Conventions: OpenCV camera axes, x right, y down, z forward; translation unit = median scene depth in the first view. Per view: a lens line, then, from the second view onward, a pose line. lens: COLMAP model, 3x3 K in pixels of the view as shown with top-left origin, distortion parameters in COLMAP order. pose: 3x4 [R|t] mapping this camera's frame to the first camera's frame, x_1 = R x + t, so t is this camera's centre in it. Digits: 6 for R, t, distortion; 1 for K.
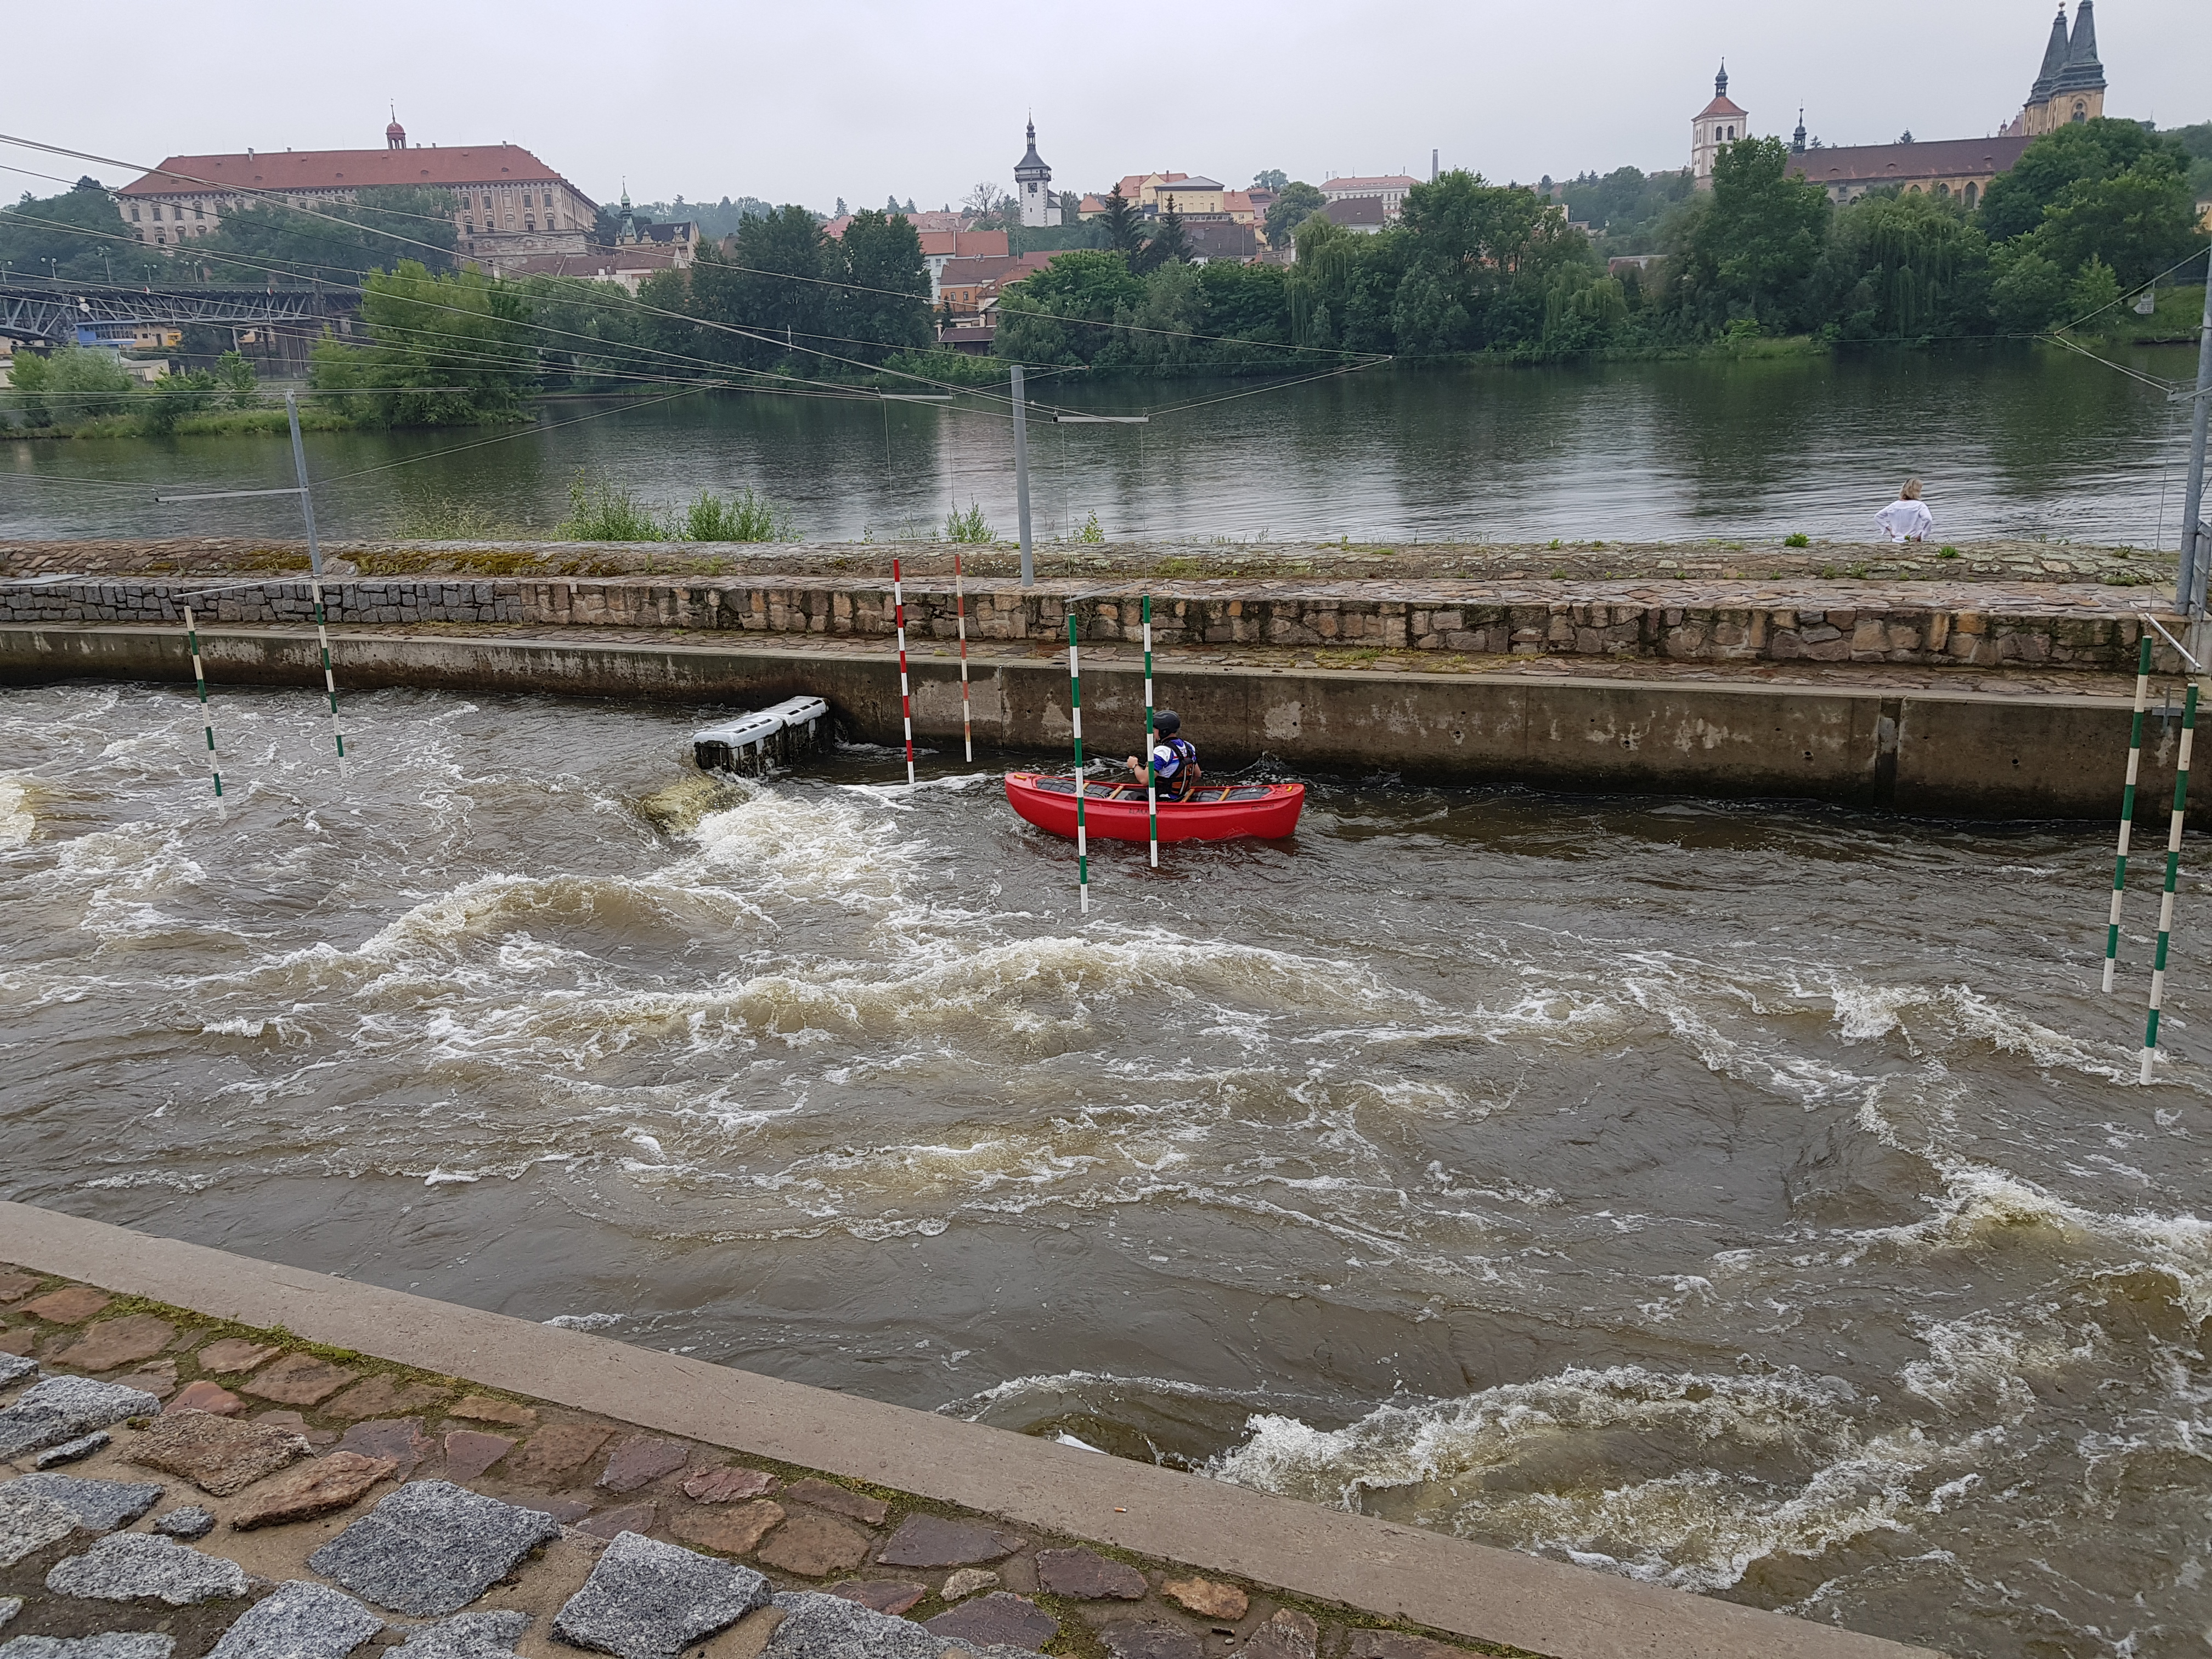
lens RADIAL K [[1701.5, 0, 1046.3], [0, 1701.5, 819.6], [0, 0, 1]] dist [0.084106, -0.142607]
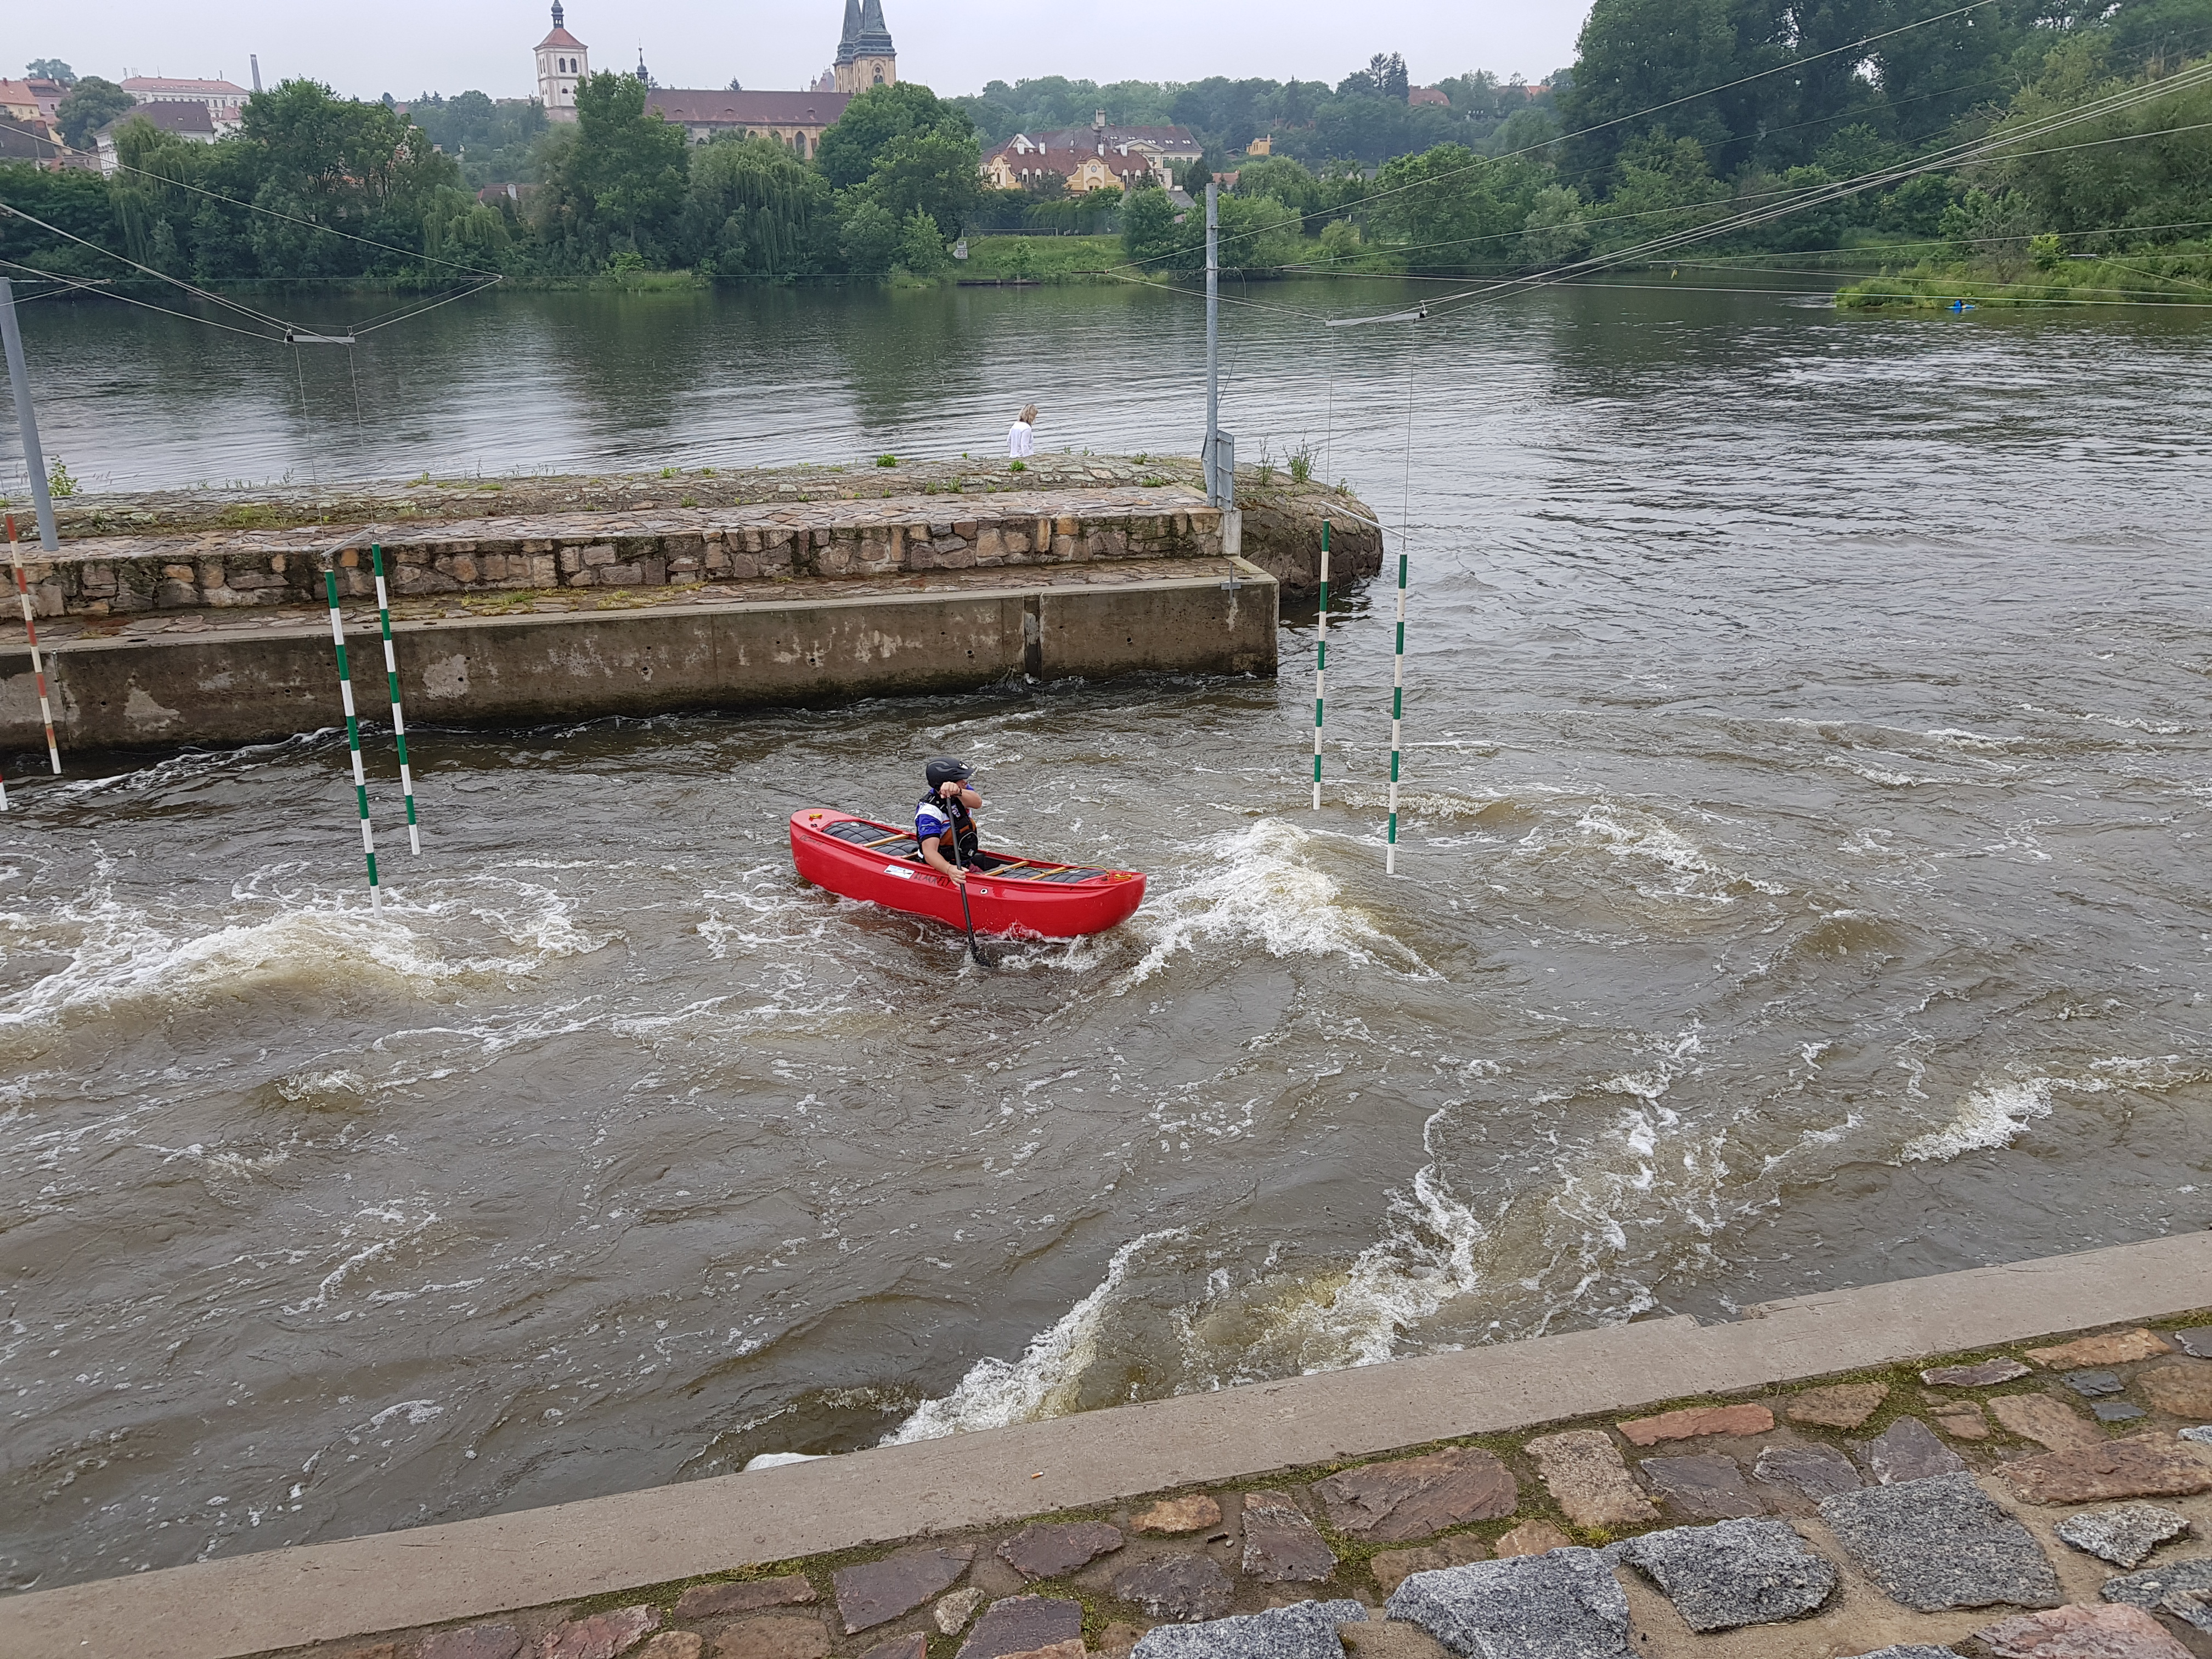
lens RADIAL K [[1708.1, 0, 1123.2], [0, 1708.1, 779.6], [0, 0, 1]] dist [0.114925, -0.216660]
pose [[0.795816, -0.150519, 0.586533, -0.109458], [0.142186, 0.987982, 0.060620, -0.008363], [-0.588608, 0.035155, 0.807654, 0.046380]]
